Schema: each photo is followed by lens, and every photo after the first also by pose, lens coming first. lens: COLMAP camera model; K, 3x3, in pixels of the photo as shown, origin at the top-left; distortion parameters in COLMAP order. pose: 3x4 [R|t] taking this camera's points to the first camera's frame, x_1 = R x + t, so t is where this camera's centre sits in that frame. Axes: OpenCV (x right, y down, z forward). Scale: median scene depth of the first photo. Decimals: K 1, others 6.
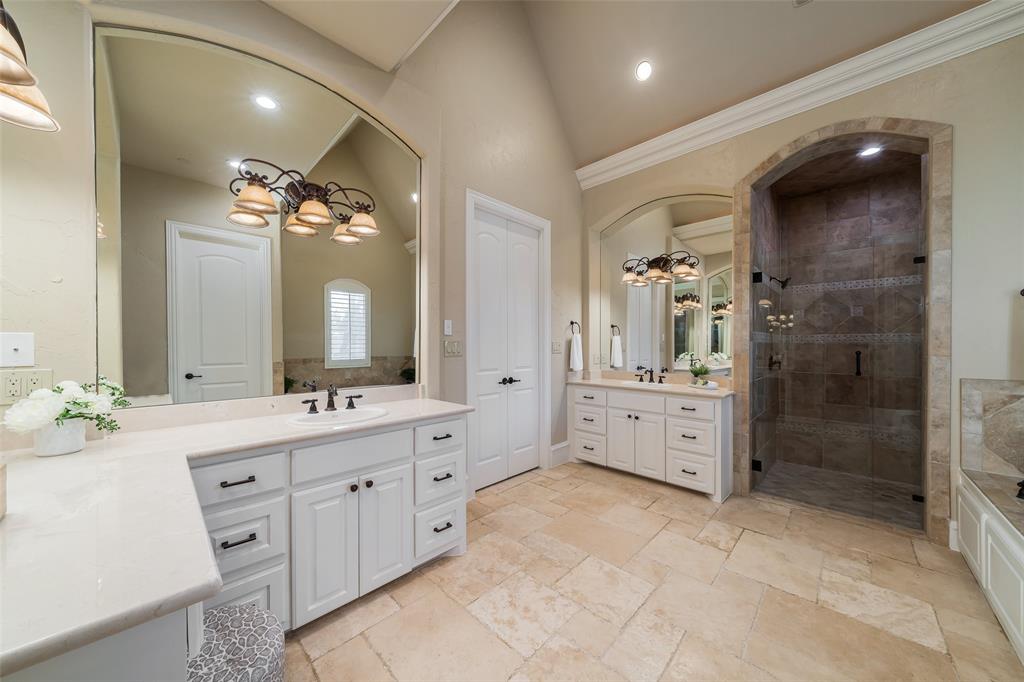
lens RADIAL K [[355.1, 0, 504.1], [0, 355.1, 344.0], [0, 0, 1]] dist [-0.002166, -0.000018]
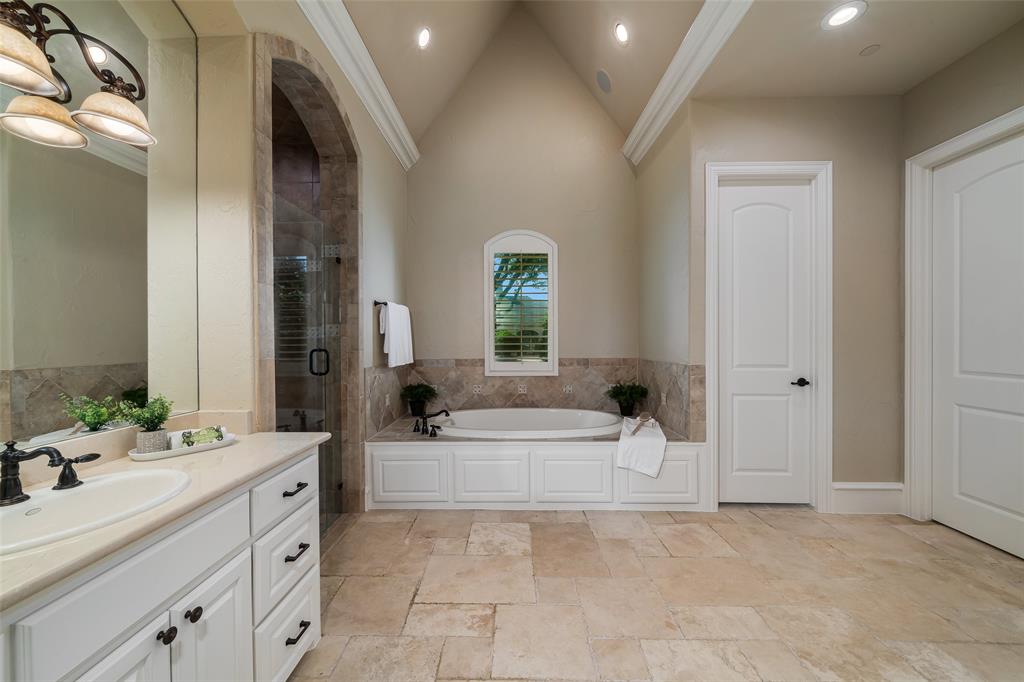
lens RADIAL K [[377.2, 0, 508.7], [0, 377.2, 341.2], [0, 0, 1]] dist [0.001464, 0.000077]
pose [[-0.687114, 0.001584, 0.726548, 0.008603], [0.004486, 0.999988, 0.002062, 0.005913], [-0.726536, 0.004676, -0.687113, 1.547359]]
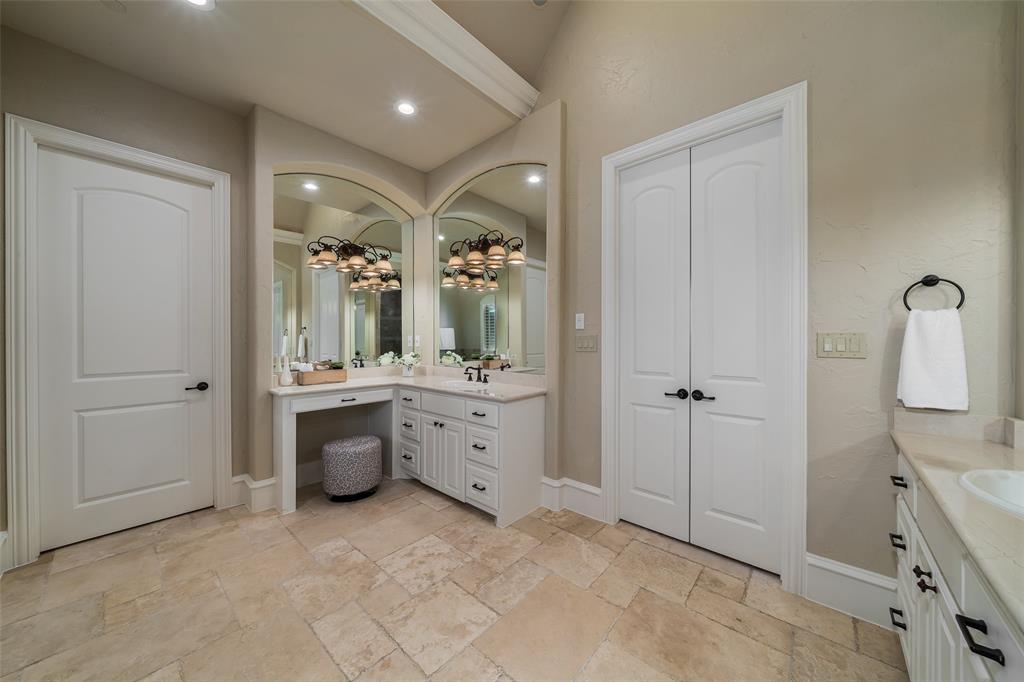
lens RADIAL K [[355.1, 0, 506.6], [0, 355.1, 340.9], [0, 0, 1]] dist [-0.002166, -0.000018]
pose [[0.041593, 0.002612, -0.999131, 0.989982], [0.002115, 0.999994, 0.002703, 0.003765], [0.999132, -0.002226, 0.041587, 0.972545]]
